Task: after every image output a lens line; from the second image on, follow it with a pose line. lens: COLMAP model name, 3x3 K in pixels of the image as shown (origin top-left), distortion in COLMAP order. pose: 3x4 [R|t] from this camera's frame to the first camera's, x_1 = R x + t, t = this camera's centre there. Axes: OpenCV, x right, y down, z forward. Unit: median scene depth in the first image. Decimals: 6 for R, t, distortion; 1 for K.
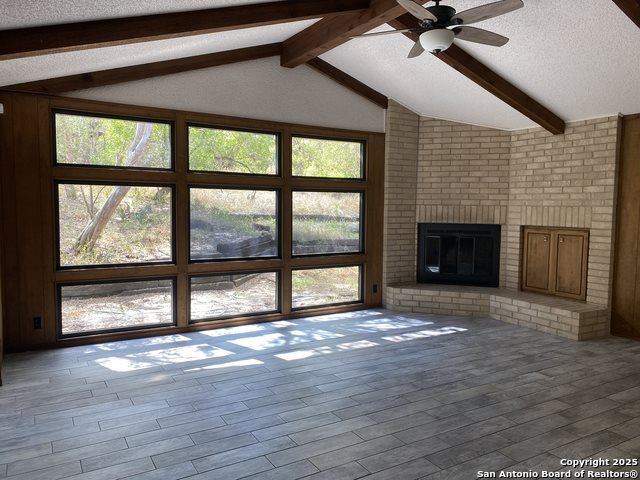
lens RADIAL K [[487.8, 0, 312.1], [0, 487.8, 240.0], [0, 0, 1]] dist [0.058062, -0.013693]
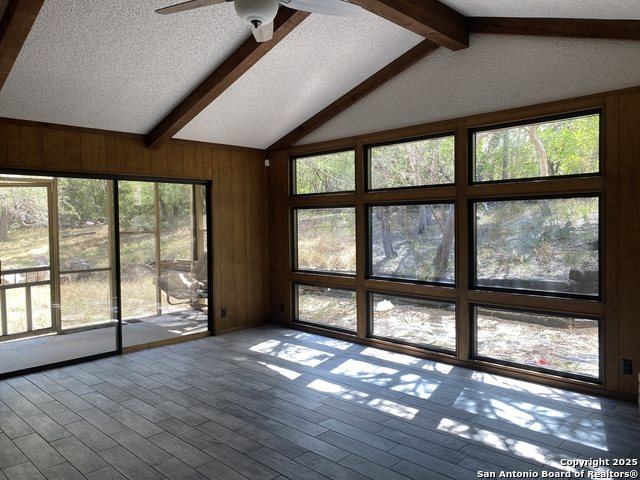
lens RADIAL K [[487.8, 0, 305.0], [0, 487.8, 234.9], [0, 0, 1]] dist [0.058062, -0.013693]
pose [[0.247423, 0.021389, -0.968671, 0.776609], [-0.039236, 0.999157, 0.012040, -0.057152], [0.968113, 0.035028, 0.248054, 0.654957]]
